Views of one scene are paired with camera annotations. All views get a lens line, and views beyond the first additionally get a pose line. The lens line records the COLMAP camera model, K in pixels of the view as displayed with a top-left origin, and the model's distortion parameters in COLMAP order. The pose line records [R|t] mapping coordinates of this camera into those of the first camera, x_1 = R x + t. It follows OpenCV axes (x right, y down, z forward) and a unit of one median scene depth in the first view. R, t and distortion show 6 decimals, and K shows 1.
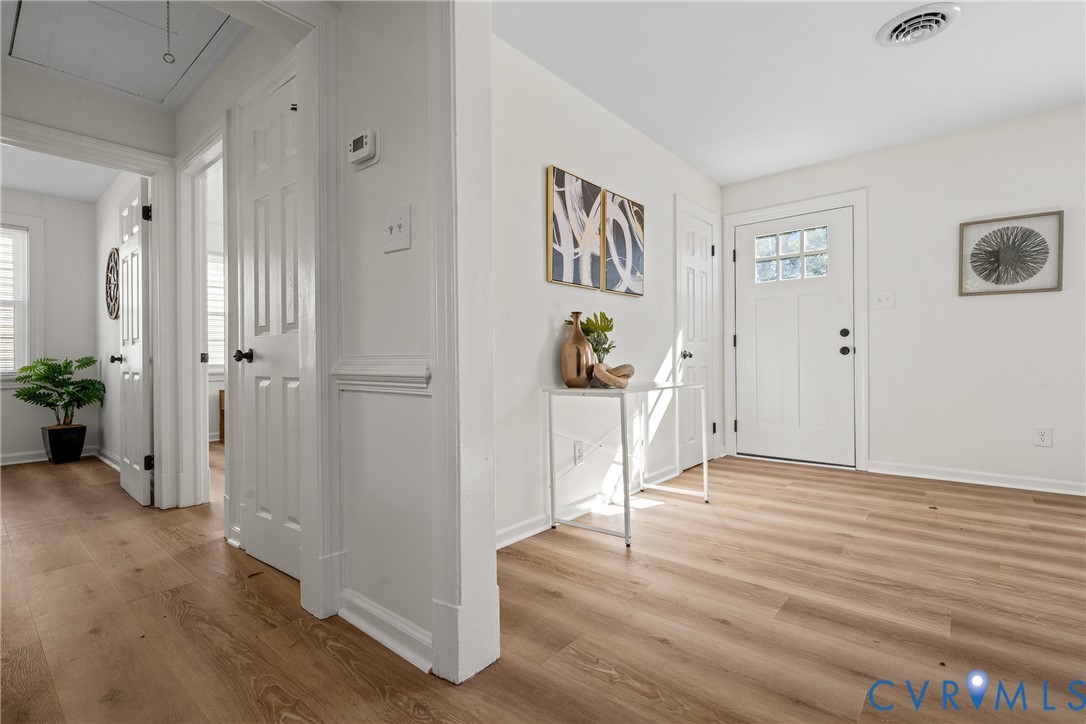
lens RADIAL K [[502.8, 0, 545.4], [0, 502.8, 358.9], [0, 0, 1]] dist [0.001534, 0.000204]
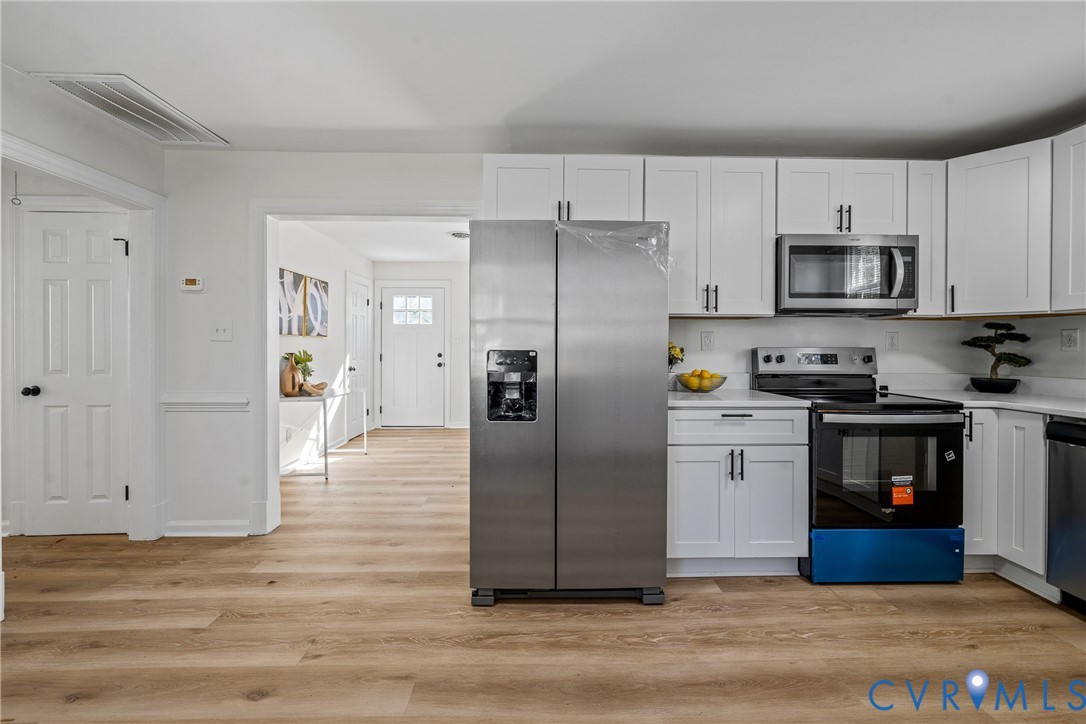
lens RADIAL K [[433.7, 0, 543.0], [0, 433.7, 351.6], [0, 0, 1]] dist [-0.000438, 0.000020]
pose [[0.746584, 0.006395, 0.665260, -0.265127], [-0.010965, 0.999936, 0.002693, -0.103489], [-0.665201, -0.009305, 0.746607, -0.636317]]
